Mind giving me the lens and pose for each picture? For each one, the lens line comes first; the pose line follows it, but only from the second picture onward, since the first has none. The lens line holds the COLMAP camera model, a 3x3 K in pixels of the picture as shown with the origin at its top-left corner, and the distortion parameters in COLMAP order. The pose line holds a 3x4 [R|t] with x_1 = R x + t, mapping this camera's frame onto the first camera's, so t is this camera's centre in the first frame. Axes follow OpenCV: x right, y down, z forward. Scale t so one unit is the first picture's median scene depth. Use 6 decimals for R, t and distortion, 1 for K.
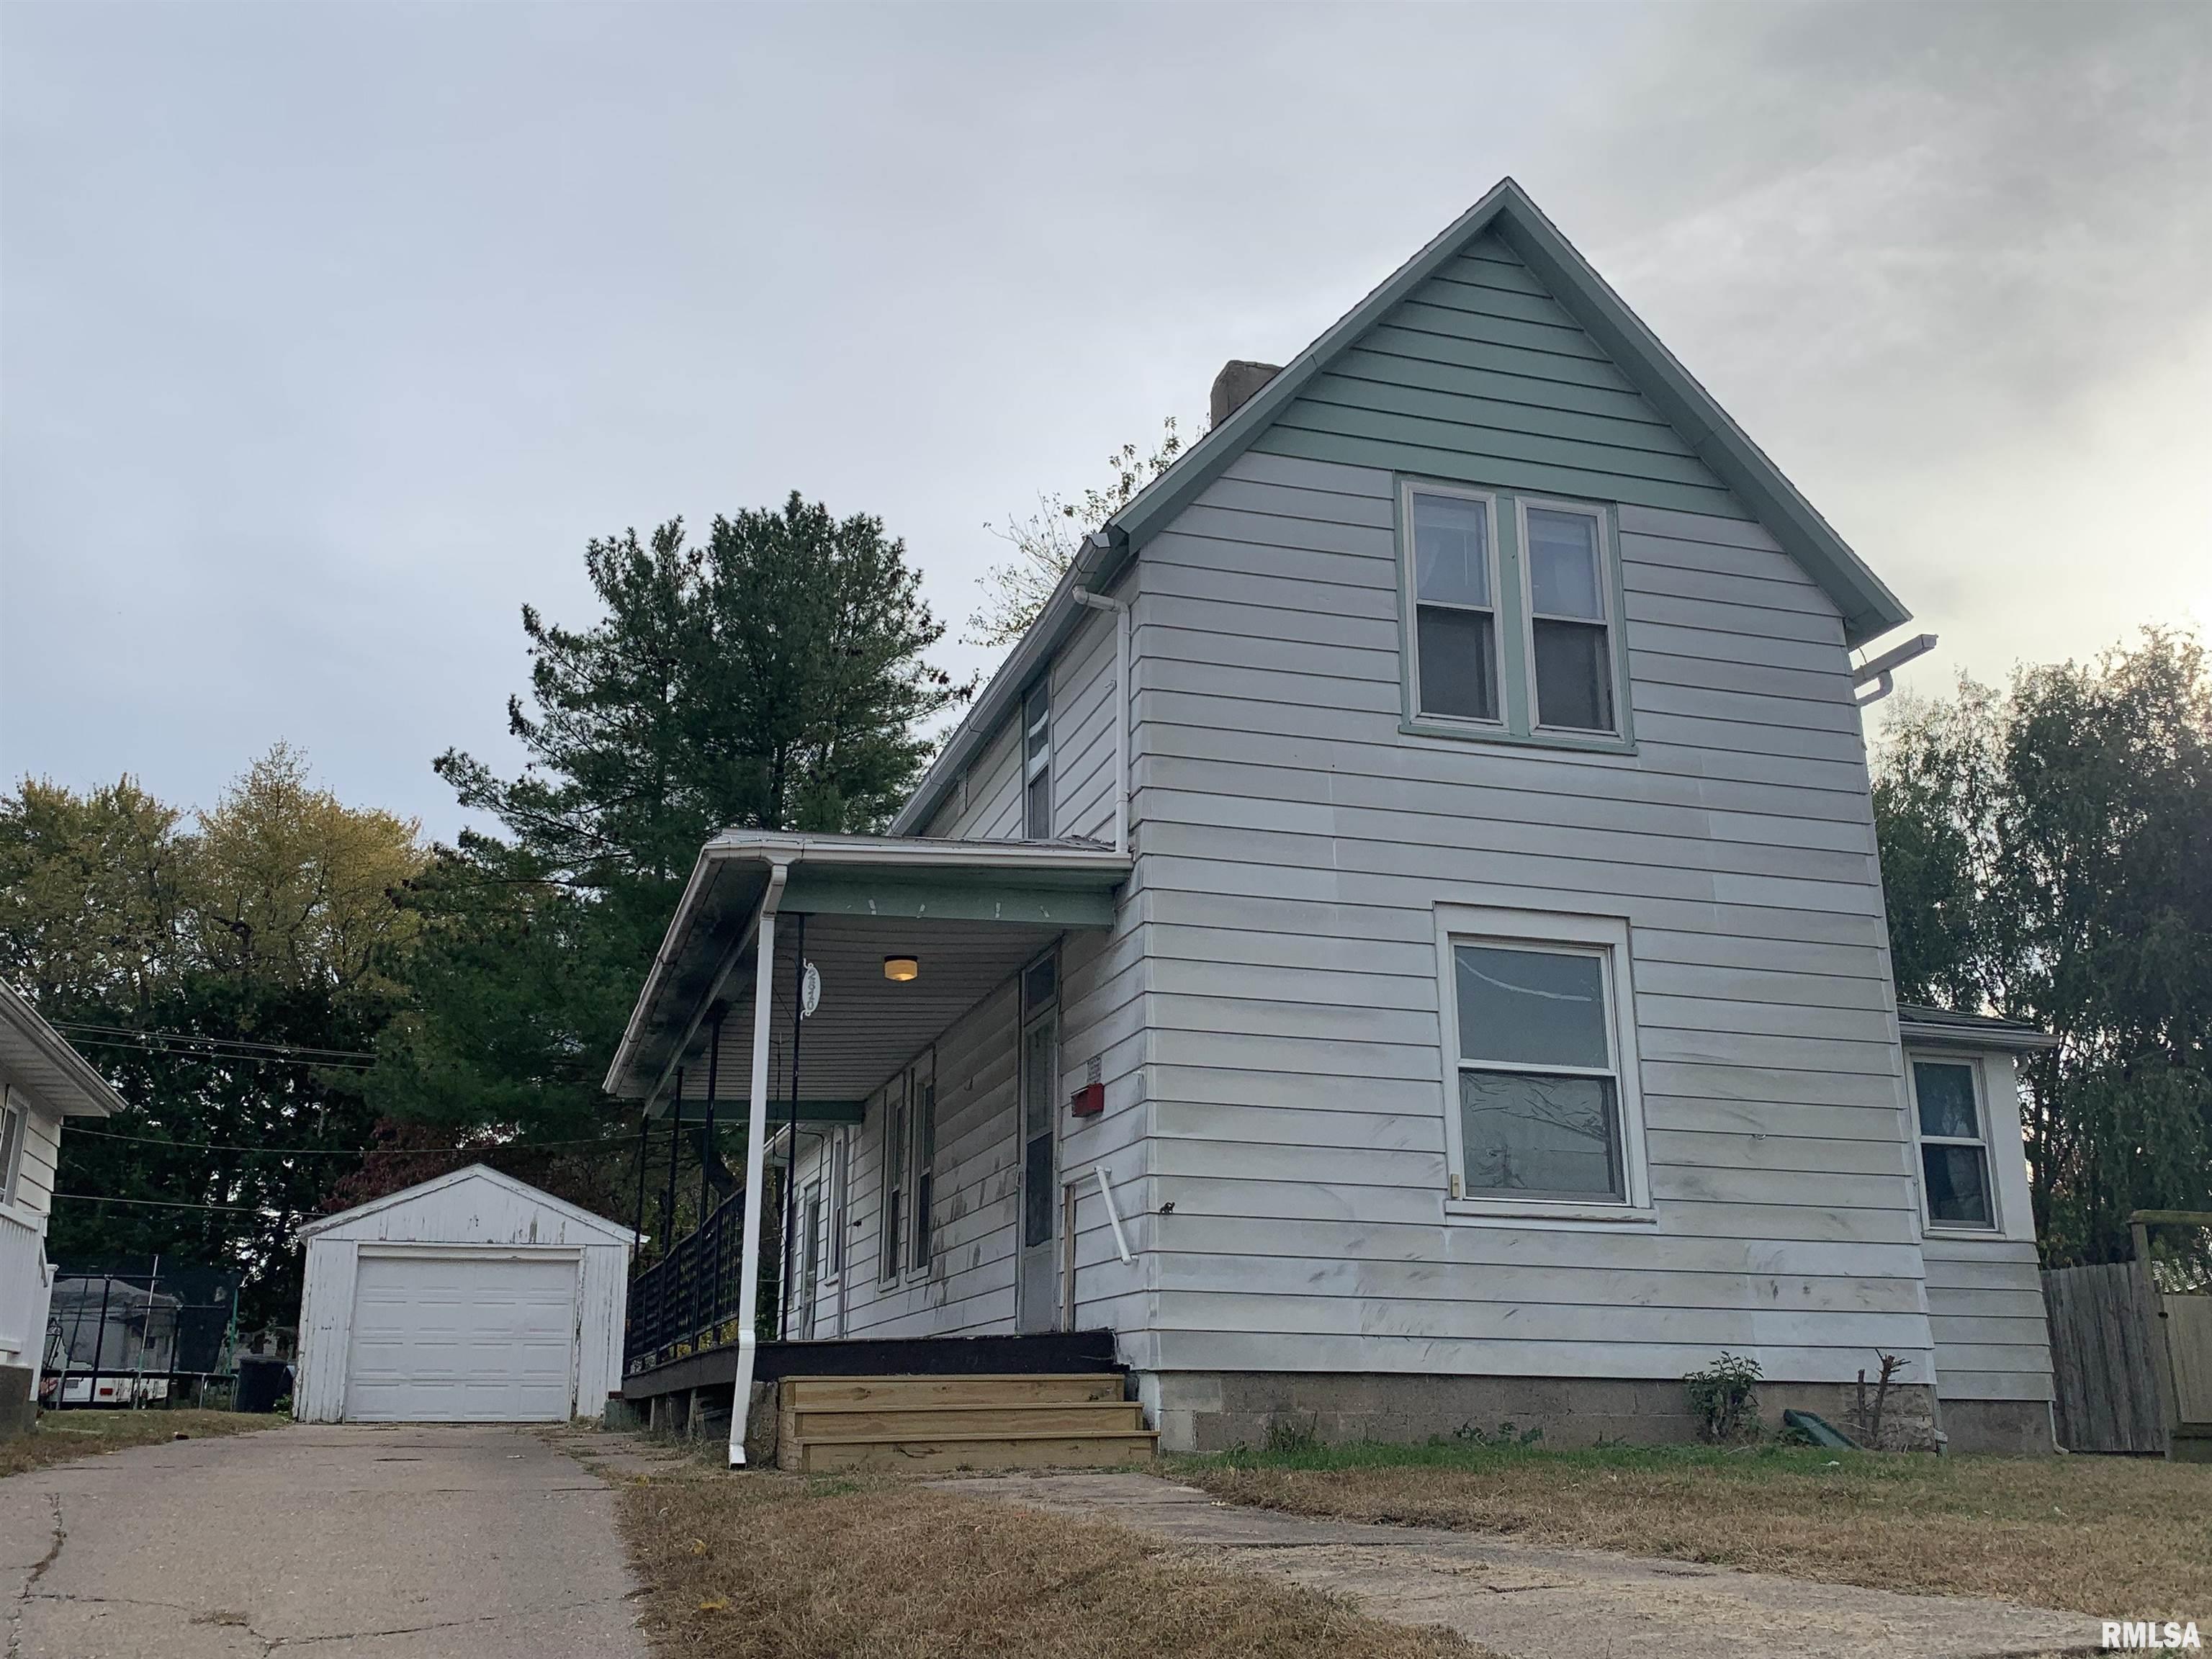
lens RADIAL K [[2068.0, 0, 1106.0], [0, 2068.0, 829.5], [0, 0, 1]] dist [0.012344, -0.000868]
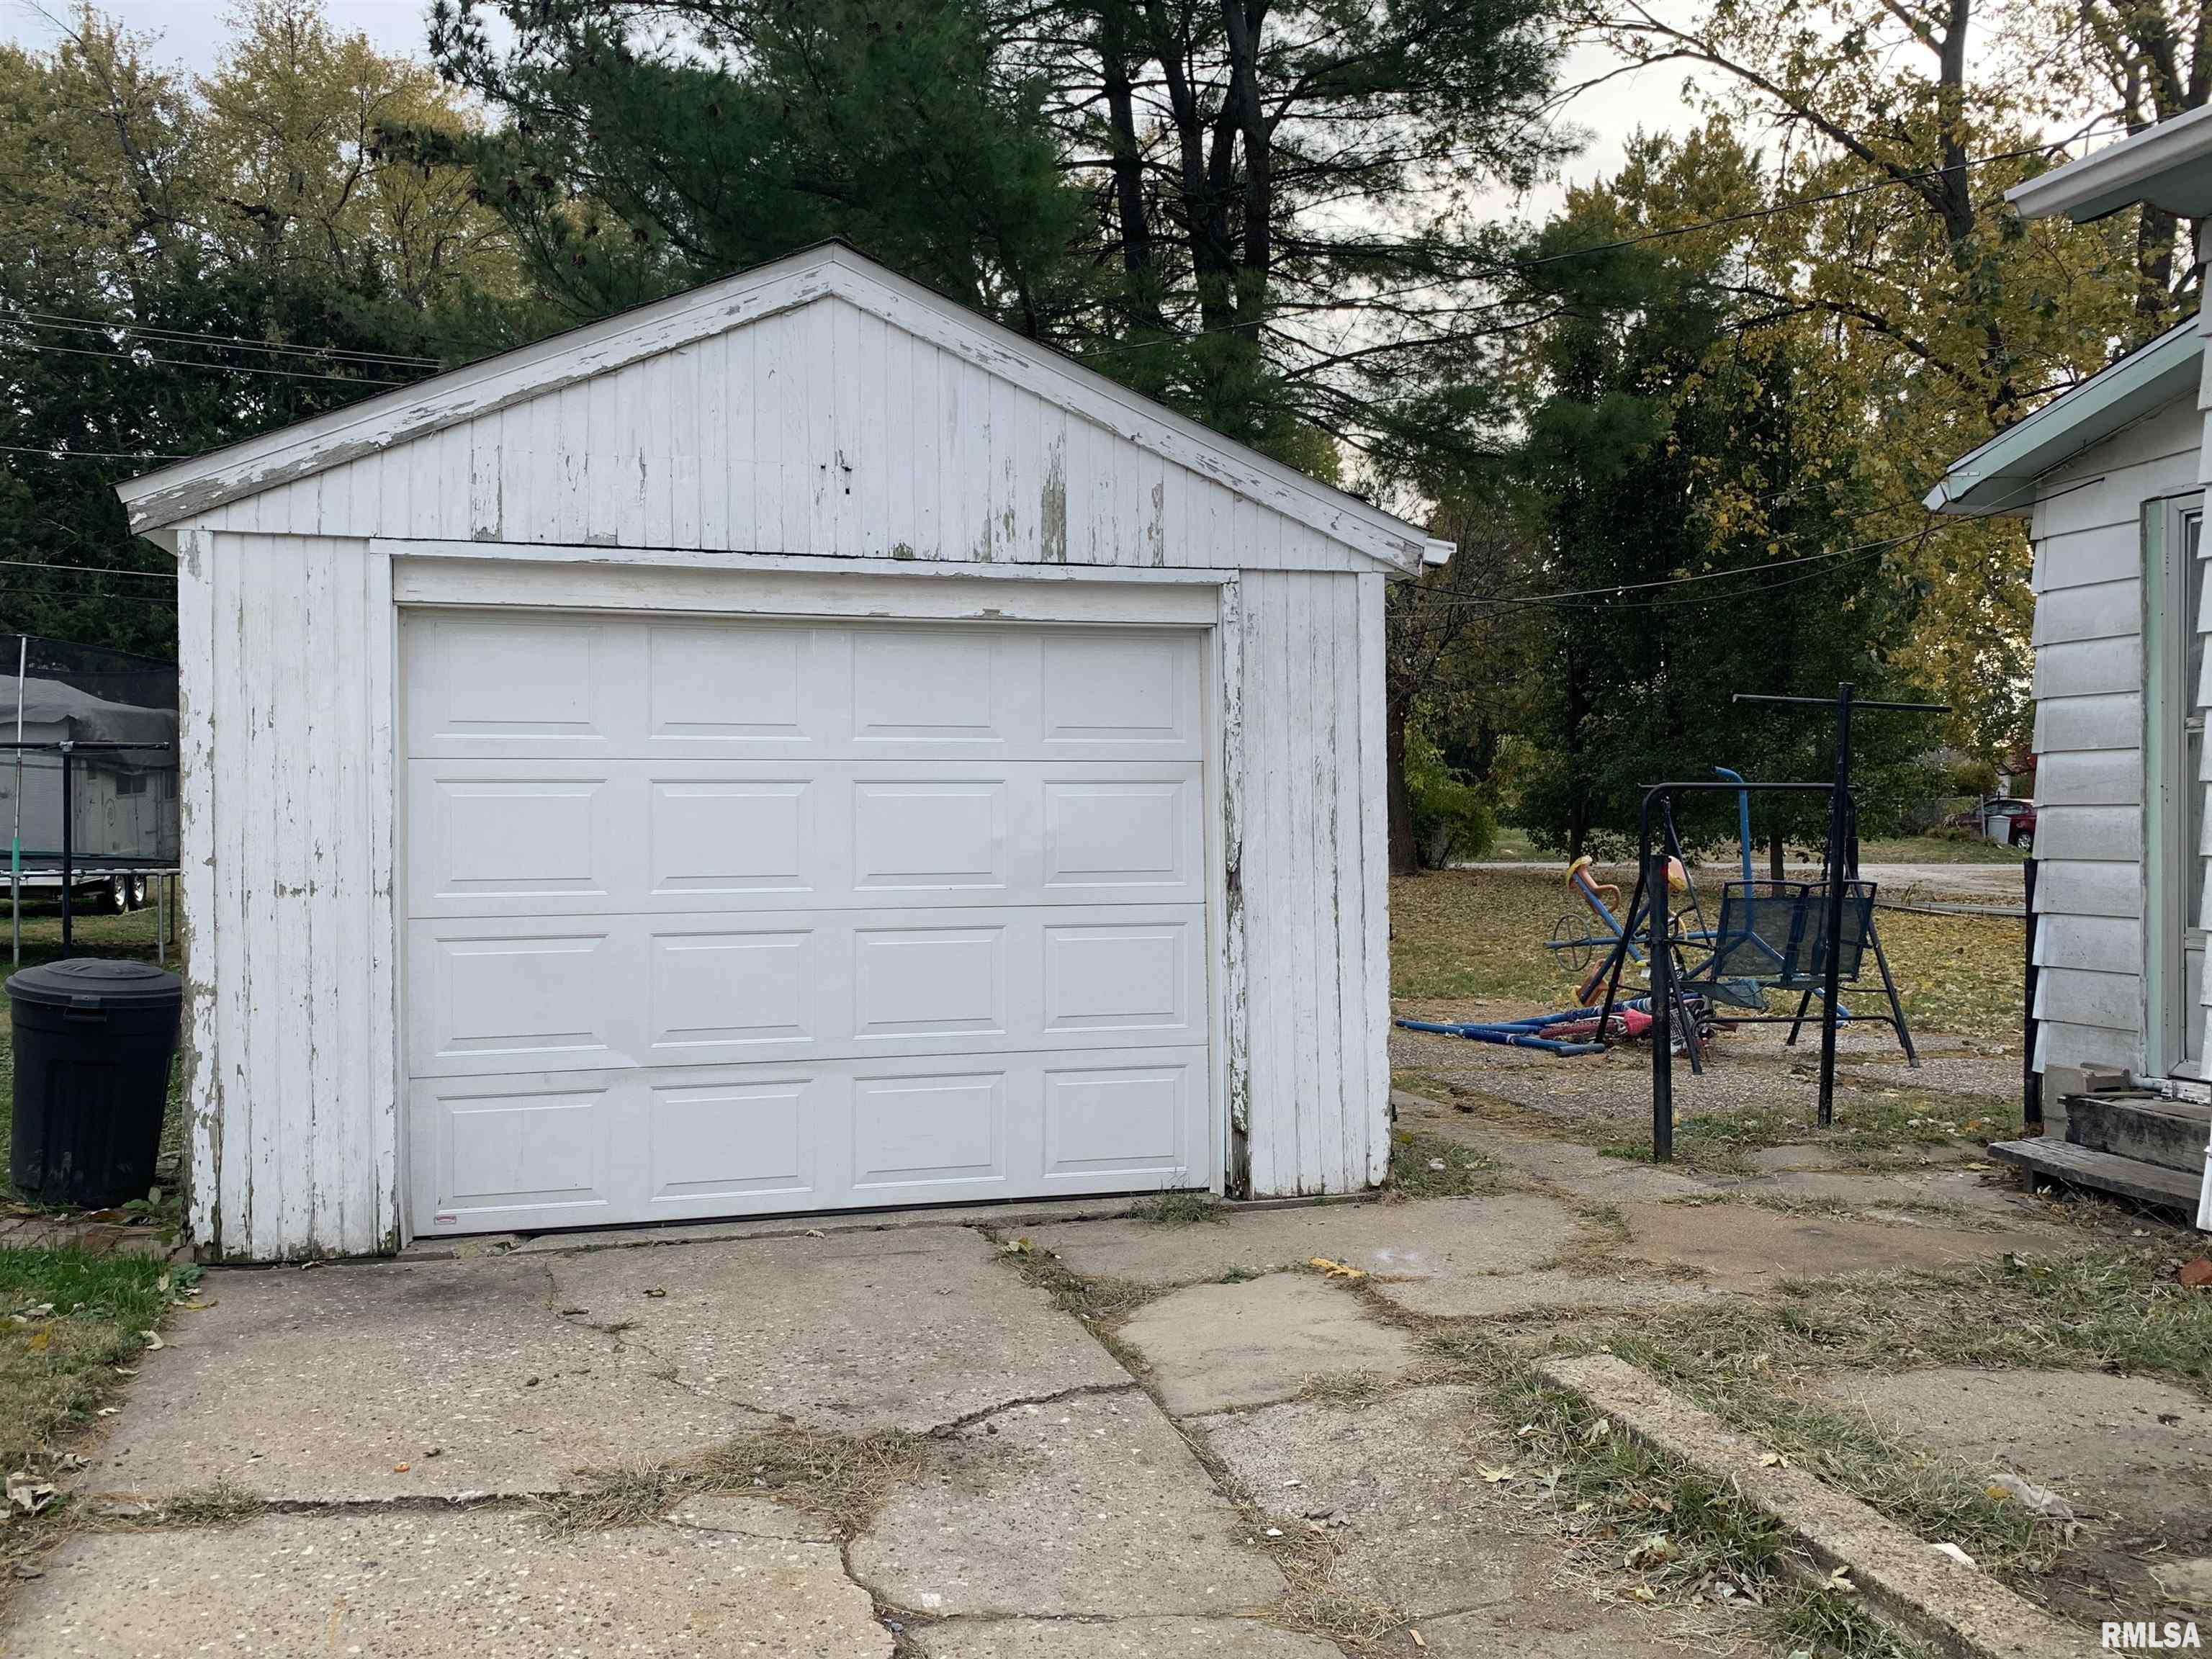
lens RADIAL K [[1830.2, 0, 1154.8], [0, 1830.2, 828.1], [0, 0, 1]] dist [0.007311, 0.001443]
pose [[0.999925, -0.000726, 0.012219, -0.268359], [-0.002892, 0.955981, 0.293415, 0.164351], [-0.011894, -0.293428, 0.955907, 0.769184]]
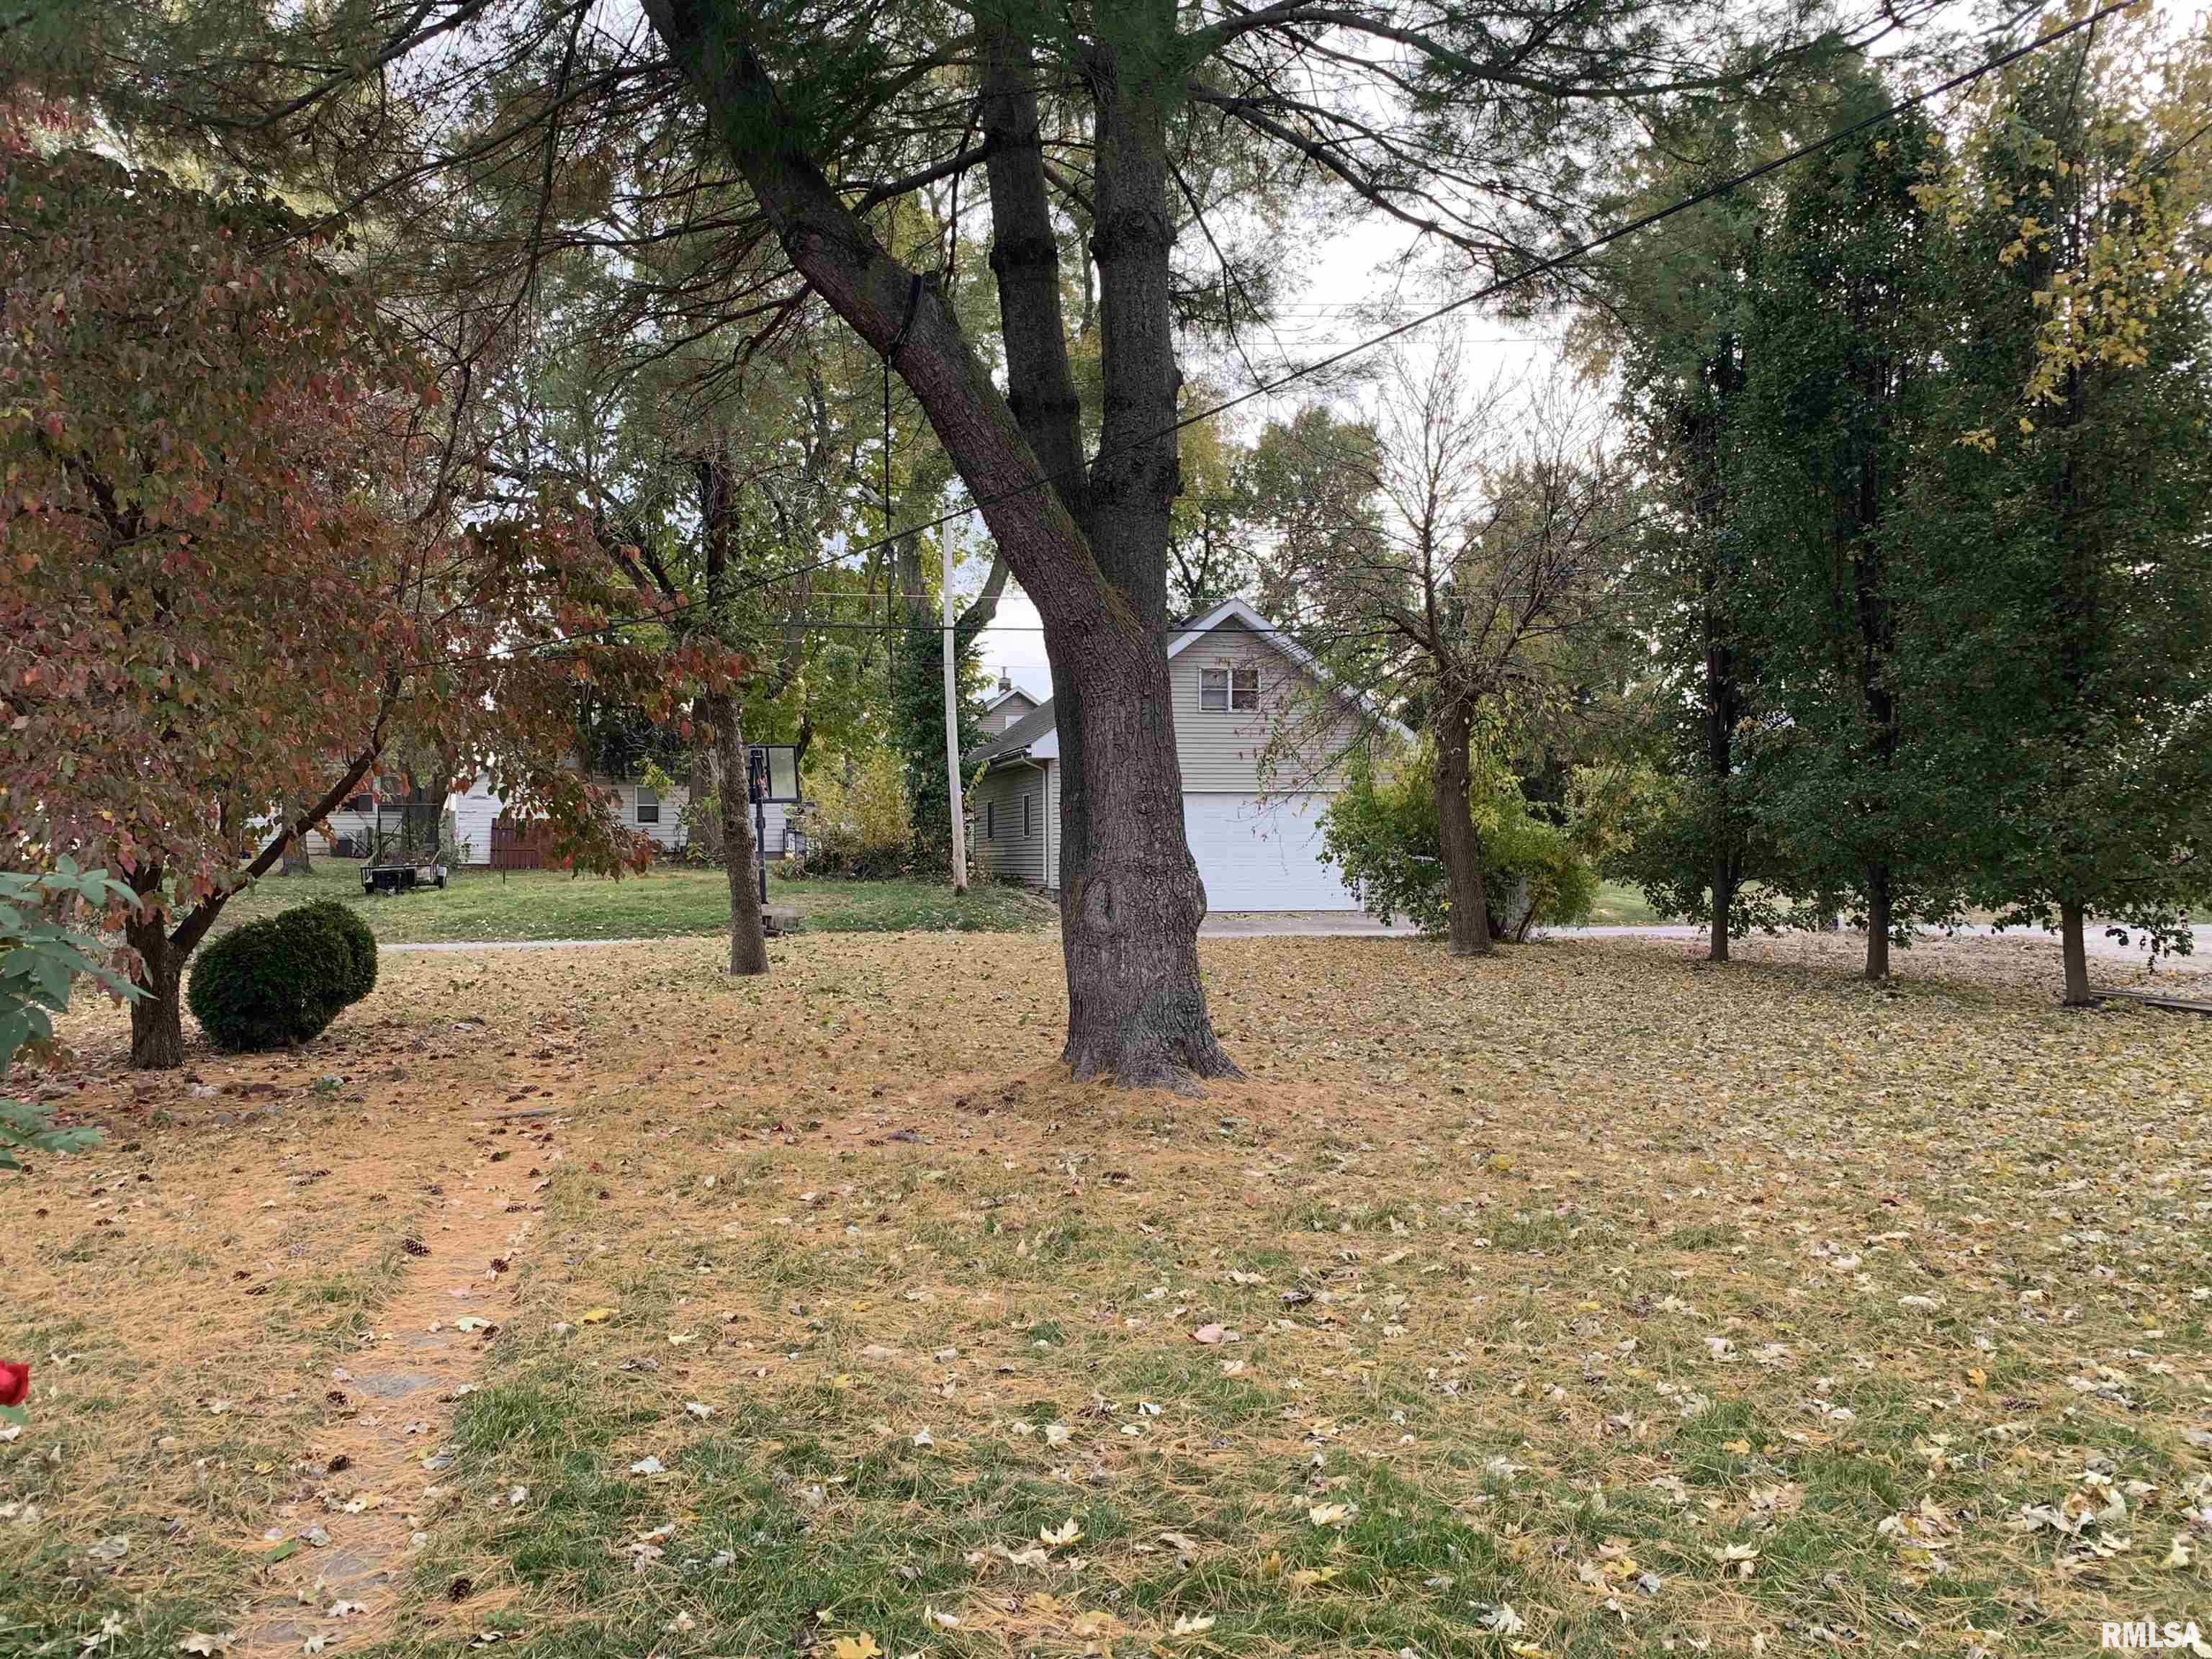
lens RADIAL K [[1830.2, 0, 1154.8], [0, 1830.2, 828.1], [0, 0, 1]] dist [0.007311, 0.001443]
pose [[0.999720, -0.009365, -0.021738, -0.216827], [0.014969, 0.961572, 0.274144, 0.256275], [0.018336, -0.274392, 0.961443, 1.109457]]
